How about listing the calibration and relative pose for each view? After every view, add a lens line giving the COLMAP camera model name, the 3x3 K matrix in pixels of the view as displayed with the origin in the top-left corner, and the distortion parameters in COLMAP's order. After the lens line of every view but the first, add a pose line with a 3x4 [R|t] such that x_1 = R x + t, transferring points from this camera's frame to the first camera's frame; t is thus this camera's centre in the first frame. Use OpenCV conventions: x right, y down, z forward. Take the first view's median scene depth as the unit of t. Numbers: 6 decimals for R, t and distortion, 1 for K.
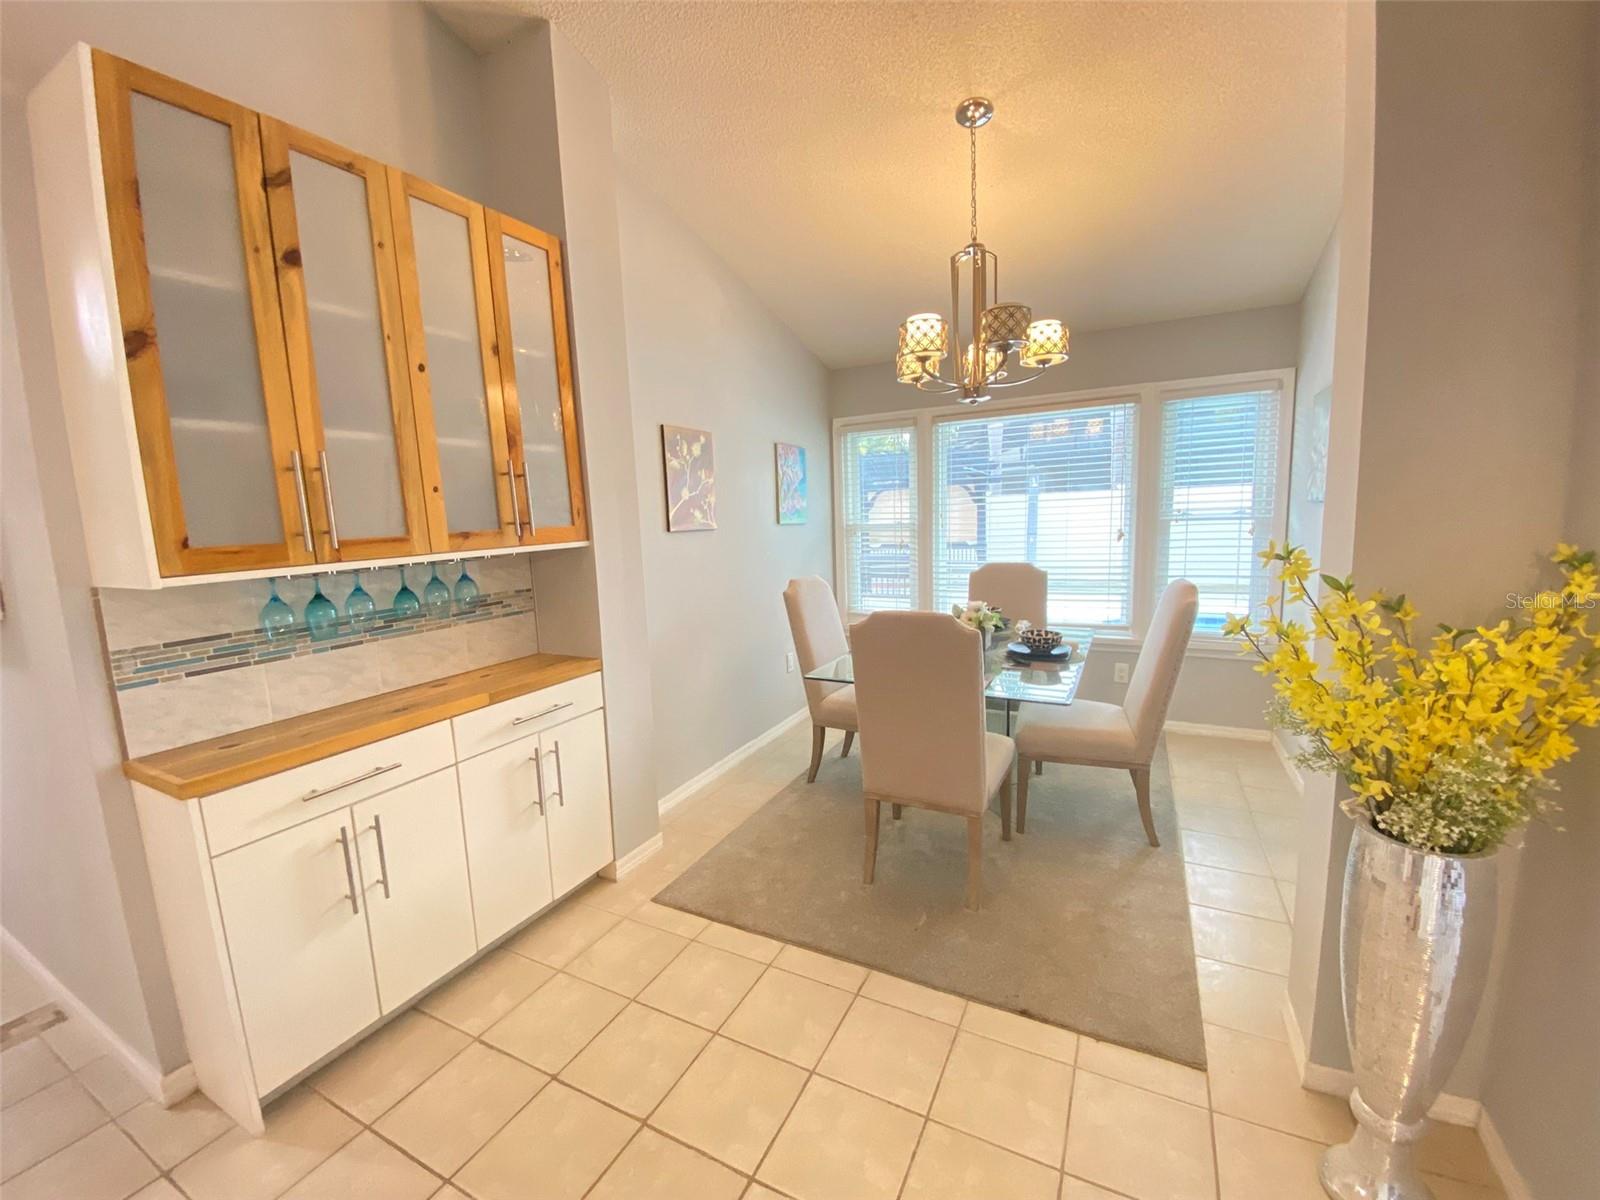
lens RADIAL K [[649.6, 0, 803.0], [0, 649.6, 606.1], [0, 0, 1]] dist [0.036782, -0.030131]
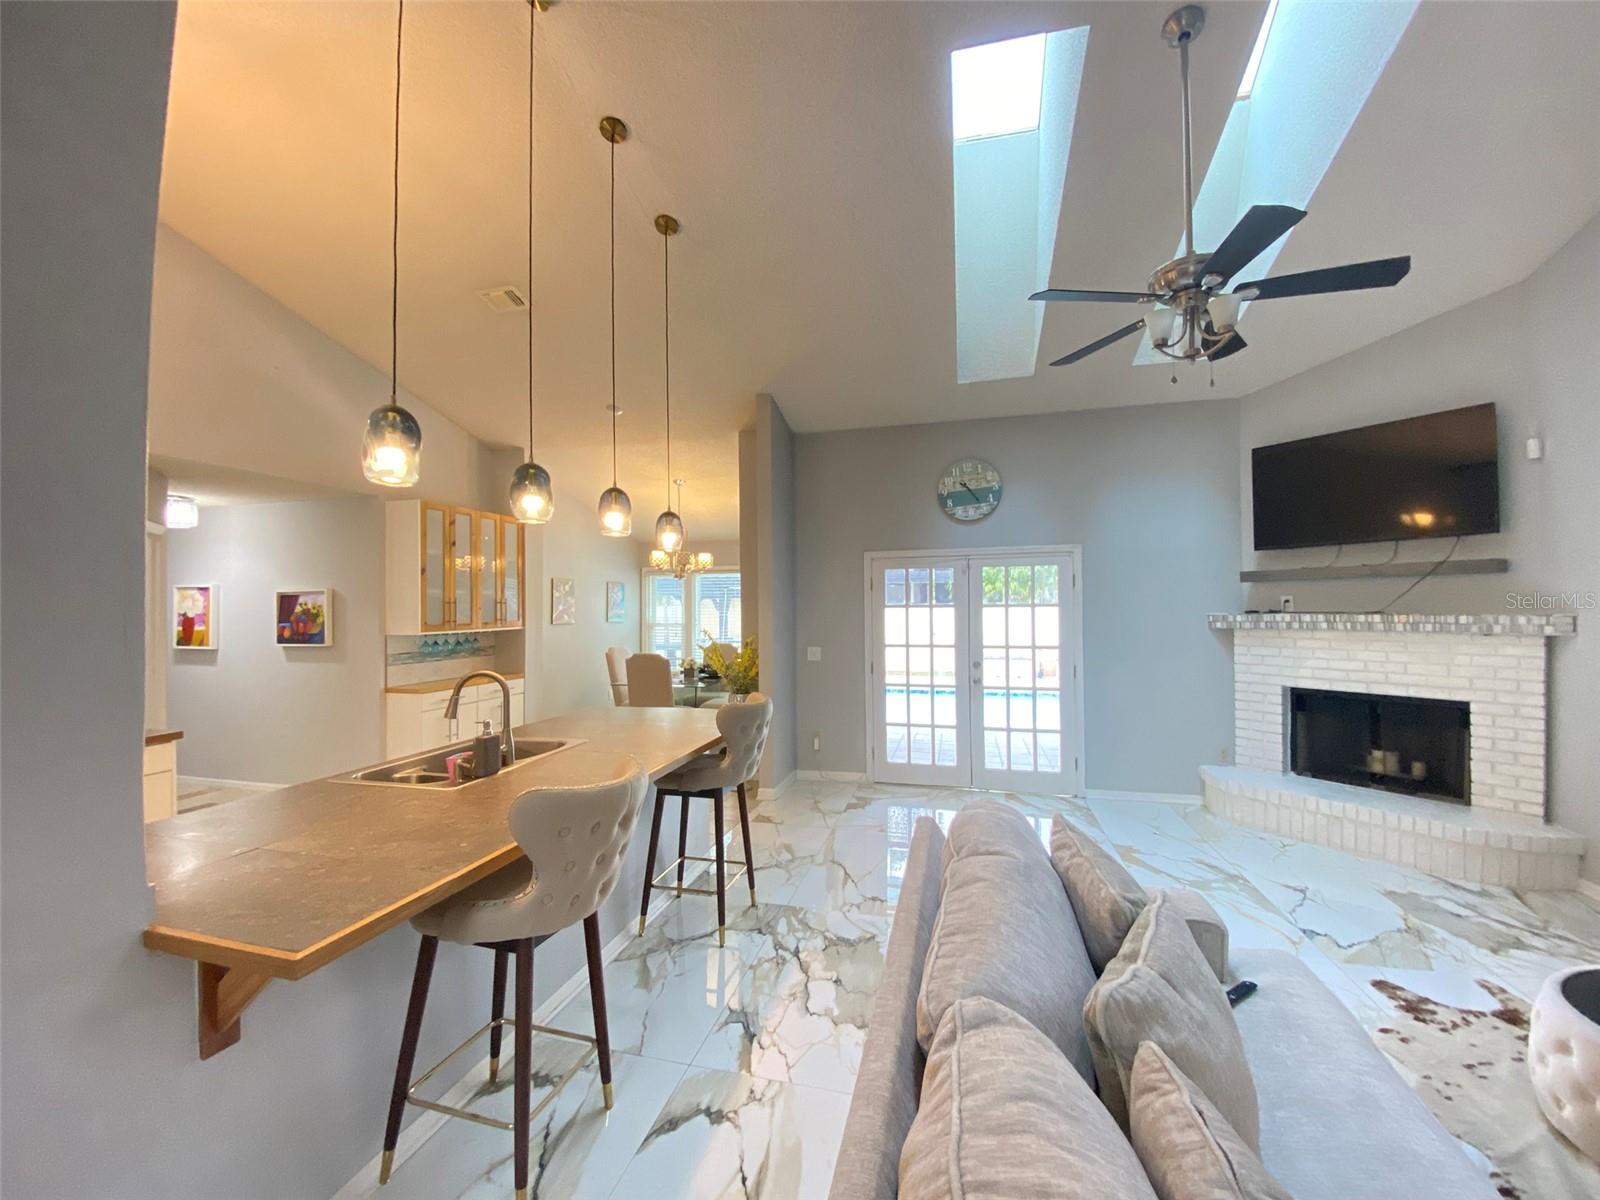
lens RADIAL K [[649.6, 0, 803.0], [0, 649.6, 606.1], [0, 0, 1]] dist [0.036782, -0.030131]
pose [[0.975955, 0.032692, 0.215505, 0.138083], [0.000469, 0.988371, -0.152059, 0.153690], [-0.217970, 0.148503, 0.964591, -1.261895]]
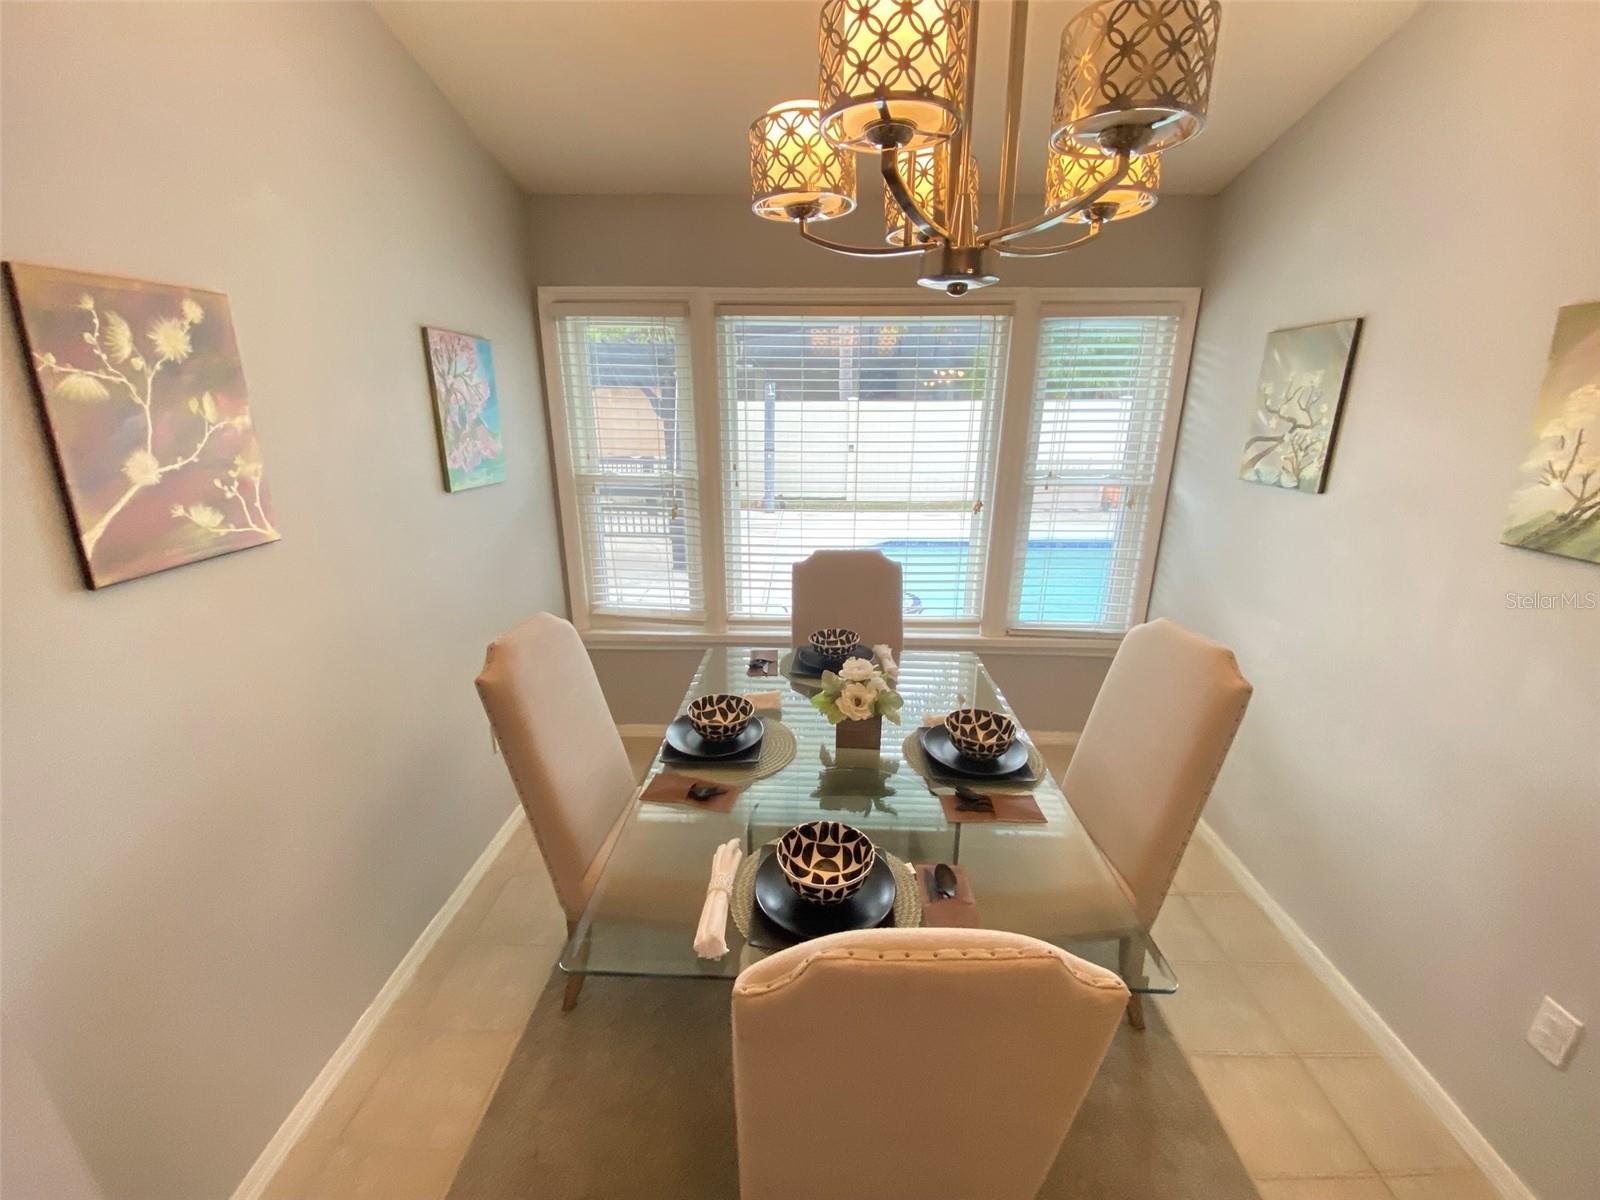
lens RADIAL K [[649.6, 0, 803.0], [0, 649.6, 606.1], [0, 0, 1]] dist [0.036782, -0.030131]
pose [[0.906191, -0.087250, 0.413771, -0.007023], [0.020241, 0.986311, 0.163650, -0.141711], [-0.422385, -0.139923, 0.895552, 0.488569]]
